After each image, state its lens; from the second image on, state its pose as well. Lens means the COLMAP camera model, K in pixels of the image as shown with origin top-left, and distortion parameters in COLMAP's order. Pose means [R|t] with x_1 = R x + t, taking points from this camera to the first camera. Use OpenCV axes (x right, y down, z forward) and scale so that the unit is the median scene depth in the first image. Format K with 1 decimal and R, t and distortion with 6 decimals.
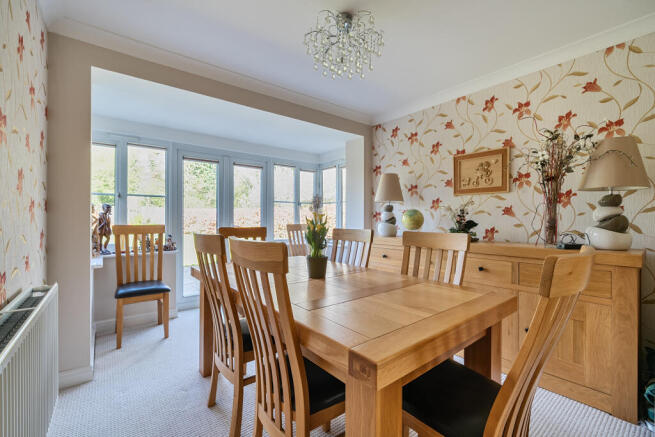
lens RADIAL K [[282.3, 0, 328.0], [0, 282.3, 218.2], [0, 0, 1]] dist [-0.000958, 0.000194]
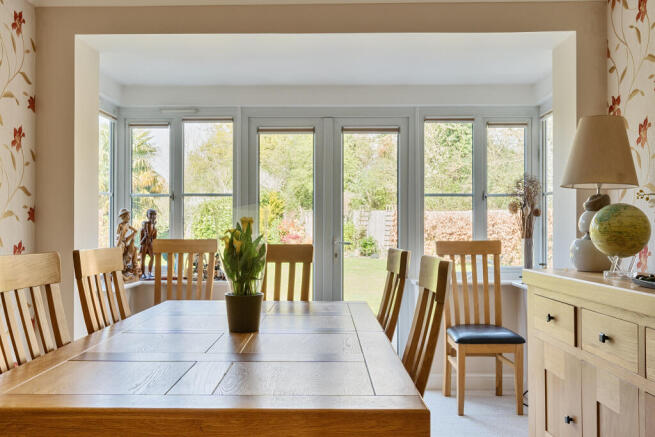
lens RADIAL K [[600.9, 0, 326.0], [0, 600.9, 220.7], [0, 0, 1]] dist [0.014872, 0.000000]
pose [[0.778491, -0.013390, -0.627513, 0.432026], [0.004181, 0.999861, -0.016148, 0.003815], [0.627642, 0.009947, 0.778439, 0.081077]]
